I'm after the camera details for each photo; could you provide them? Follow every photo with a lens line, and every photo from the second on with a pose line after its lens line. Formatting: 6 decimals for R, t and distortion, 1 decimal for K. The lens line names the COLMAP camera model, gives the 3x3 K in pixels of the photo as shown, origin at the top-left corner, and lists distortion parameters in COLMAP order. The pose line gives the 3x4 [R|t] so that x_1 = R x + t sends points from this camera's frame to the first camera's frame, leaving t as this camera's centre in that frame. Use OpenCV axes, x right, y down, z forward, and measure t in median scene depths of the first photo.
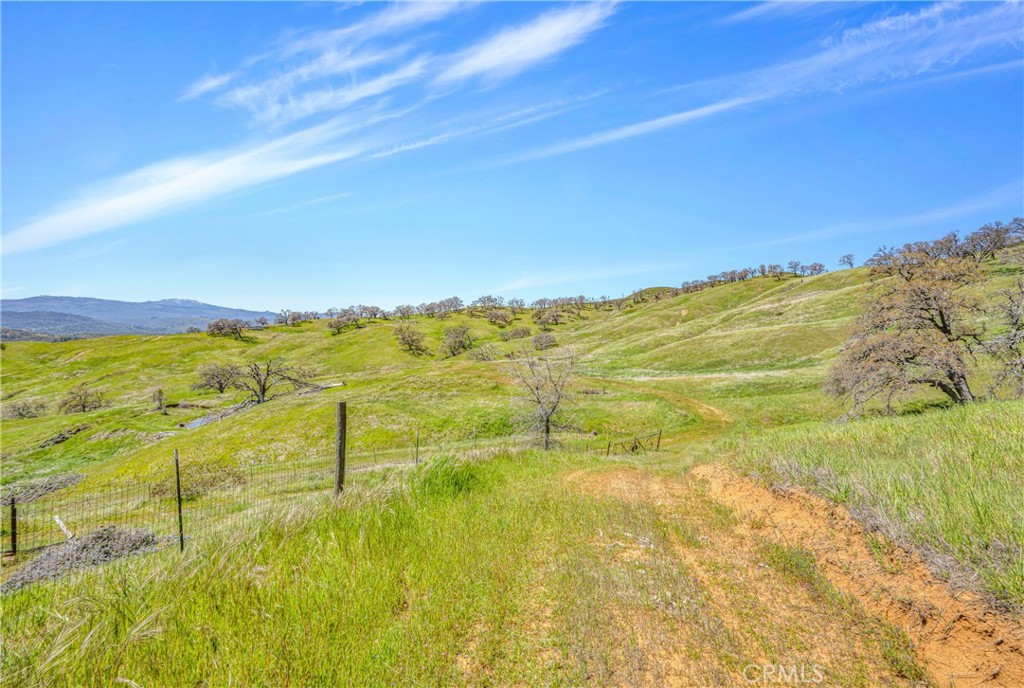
lens RADIAL K [[420.0, 0, 526.5], [0, 420.0, 347.1], [0, 0, 1]] dist [0.001300, -0.000555]
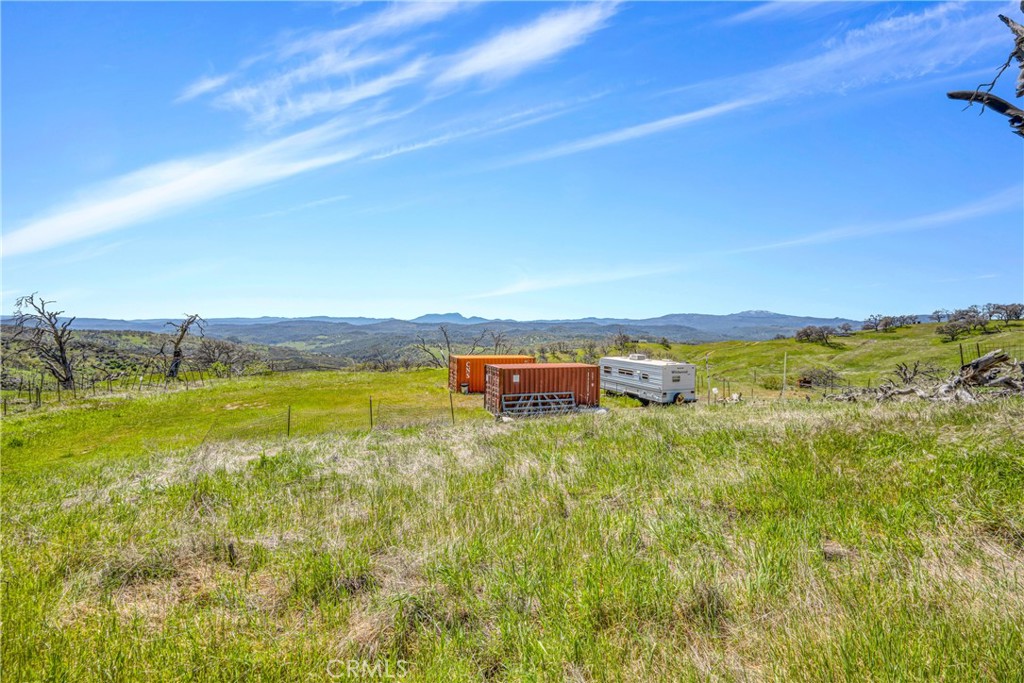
lens RADIAL K [[417.1, 0, 516.6], [0, 417.1, 340.5], [0, 0, 1]] dist [0.001309, -0.000095]
pose [[0.358148, 0.006123, -0.933645, 0.005295], [-0.037563, 0.999263, -0.007856, 0.006995], [0.932909, 0.037884, 0.358115, -0.090652]]
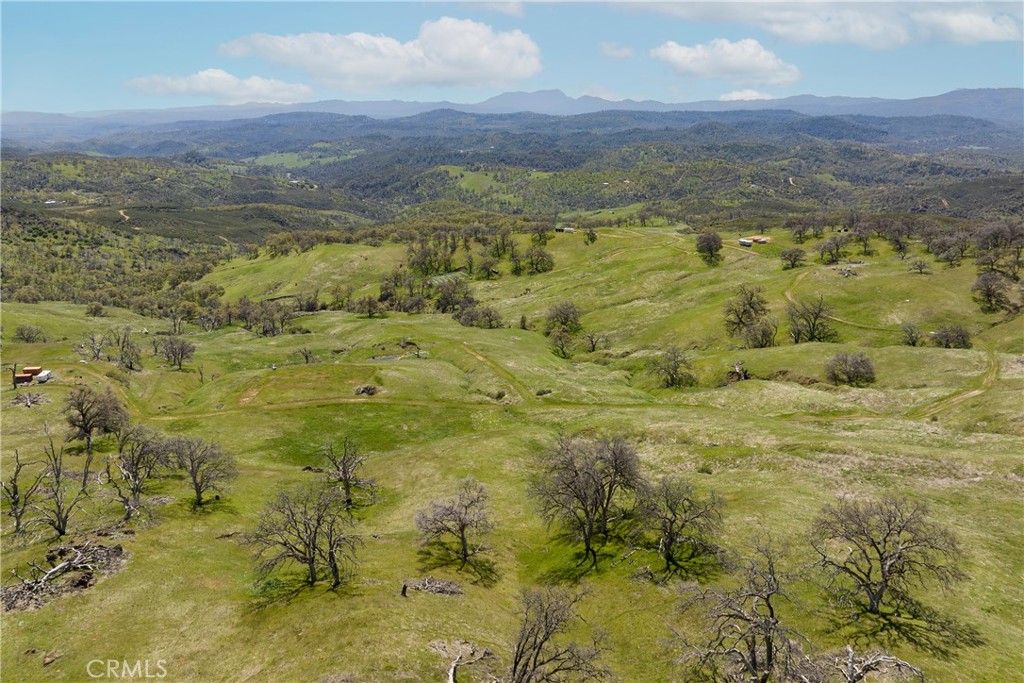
lens RADIAL K [[731.1, 0, 513.0], [0, 731.1, 303.5], [0, 0, 1]] dist [-0.038672, 0.002775]
pose [[0.154047, 0.226032, -0.961862, 0.839997], [-0.031549, 0.974111, 0.223858, -0.284747], [0.987560, -0.004139, 0.157190, 0.386660]]
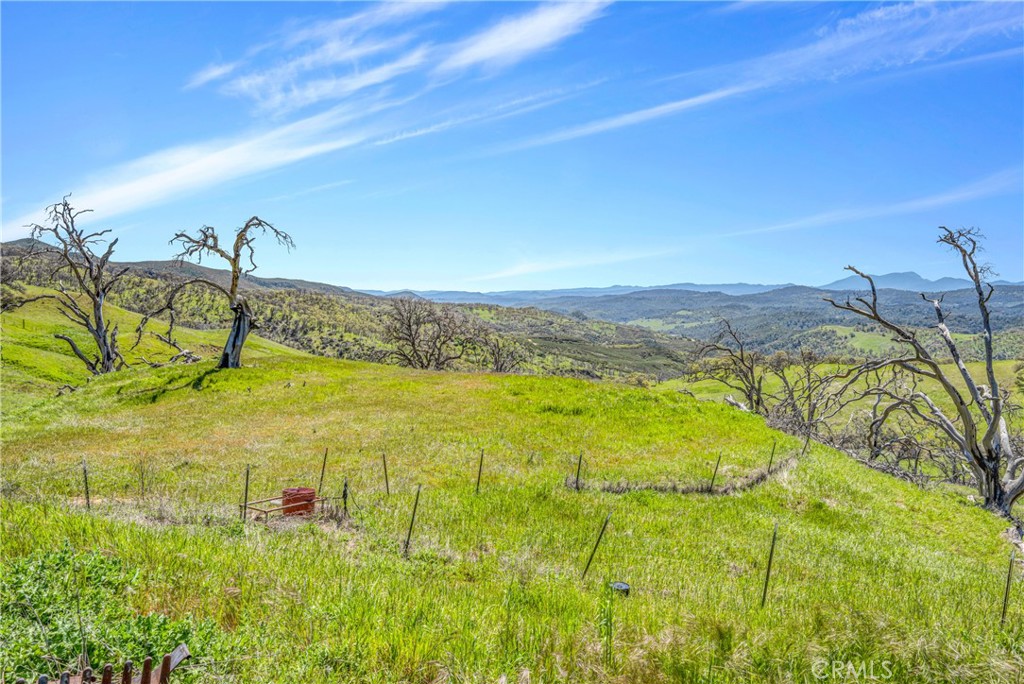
lens RADIAL K [[631.4, 0, 517.1], [0, 631.4, 344.3], [0, 0, 1]] dist [-0.000258, -0.000450]
pose [[-0.324535, 0.044572, -0.944823, -0.122174], [-0.046557, 0.996926, 0.063021, 0.012564], [0.944727, 0.064440, -0.321463, -0.075378]]
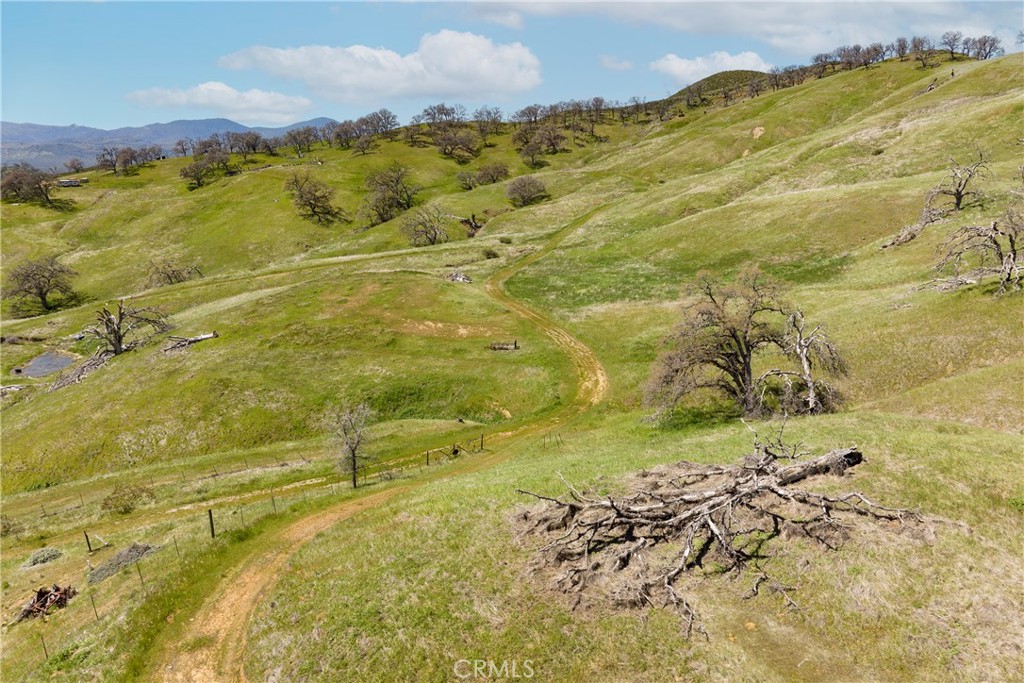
lens RADIAL K [[723.5, 0, 512.0], [0, 723.5, 341.5], [0, 0, 1]] dist [-0.037516, 0.007706]
pose [[0.998938, -0.034832, -0.030175, 0.042409], [0.040964, 0.971100, 0.235130, -0.047301], [0.021113, -0.236116, 0.971495, -0.080811]]
